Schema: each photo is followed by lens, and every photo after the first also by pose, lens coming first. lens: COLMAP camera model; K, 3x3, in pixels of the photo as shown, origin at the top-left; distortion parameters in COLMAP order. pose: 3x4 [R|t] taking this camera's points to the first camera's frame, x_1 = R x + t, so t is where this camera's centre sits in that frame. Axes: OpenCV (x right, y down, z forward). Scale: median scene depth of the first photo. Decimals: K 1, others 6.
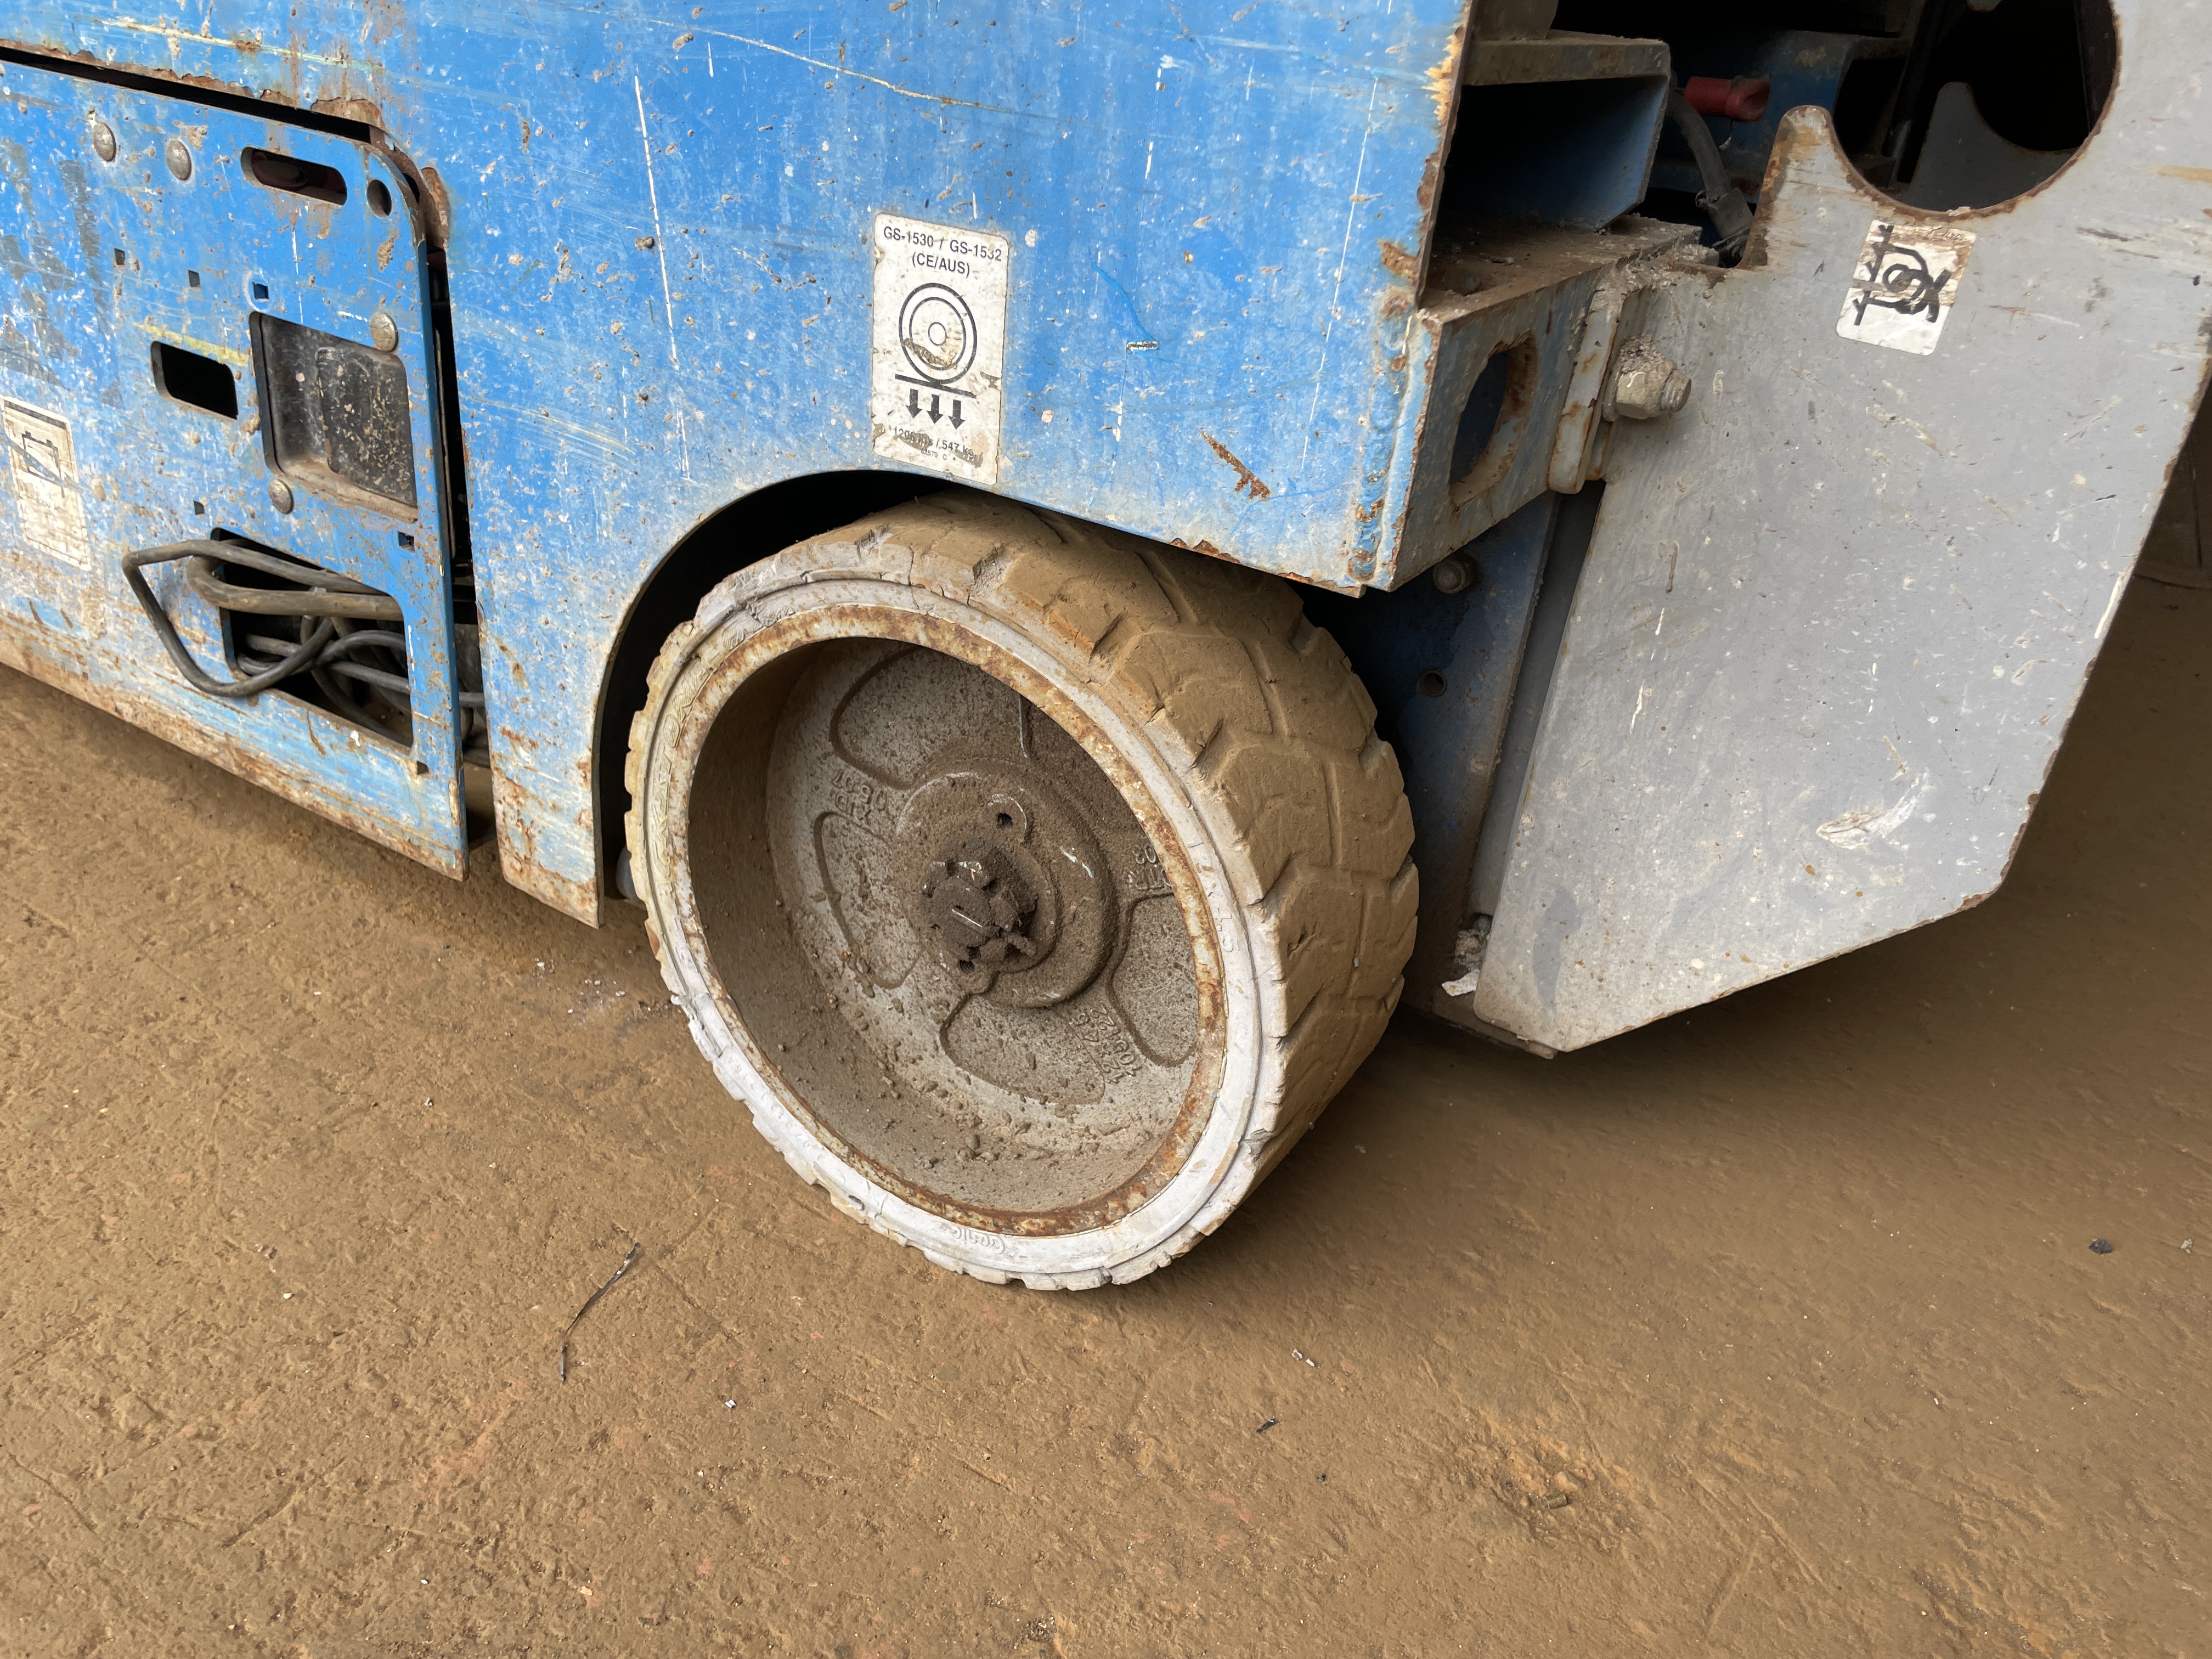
lens RADIAL K [[1643.0, 0, 1099.0], [0, 1643.0, 856.2], [0, 0, 1]] dist [0.067646, -0.092088]
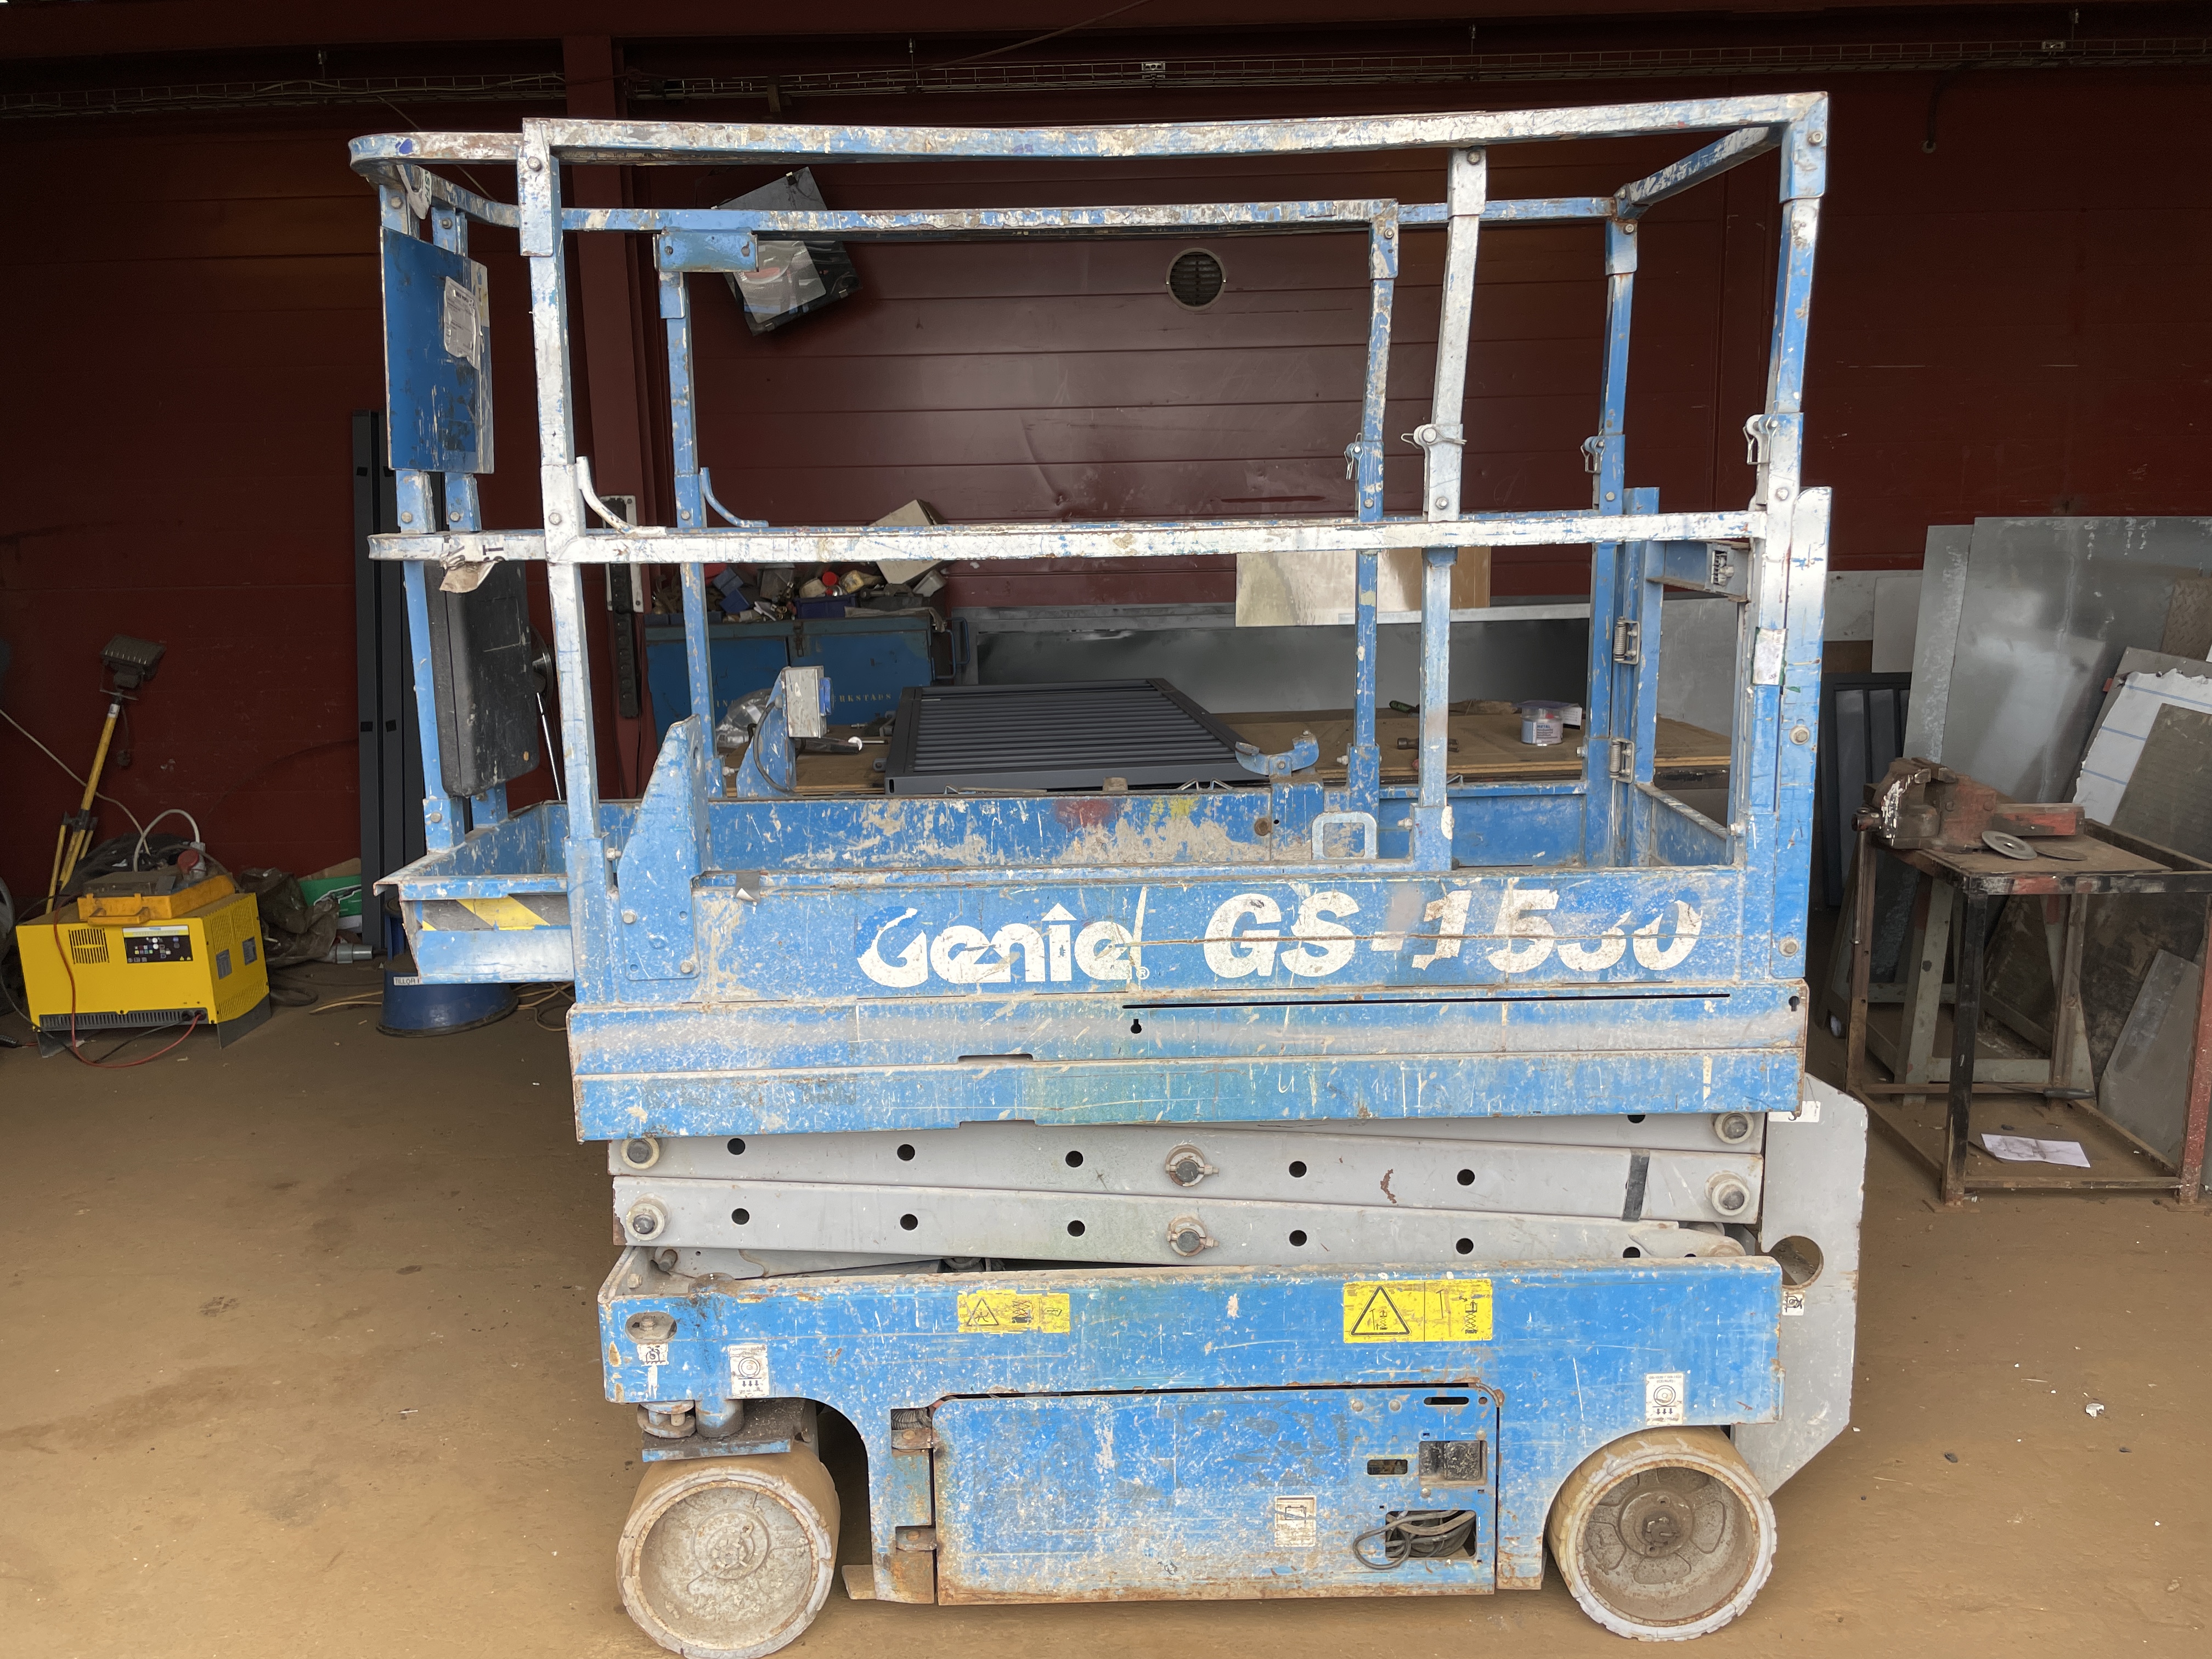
lens RADIAL K [[1643.0, 0, 1099.0], [0, 1643.0, 856.2], [0, 0, 1]] dist [0.067646, -0.092088]
pose [[0.841967, -0.212800, 0.495789, -2.751448], [0.347042, 0.917208, -0.195680, -1.097227], [-0.413101, 0.336816, 0.846110, -2.181586]]
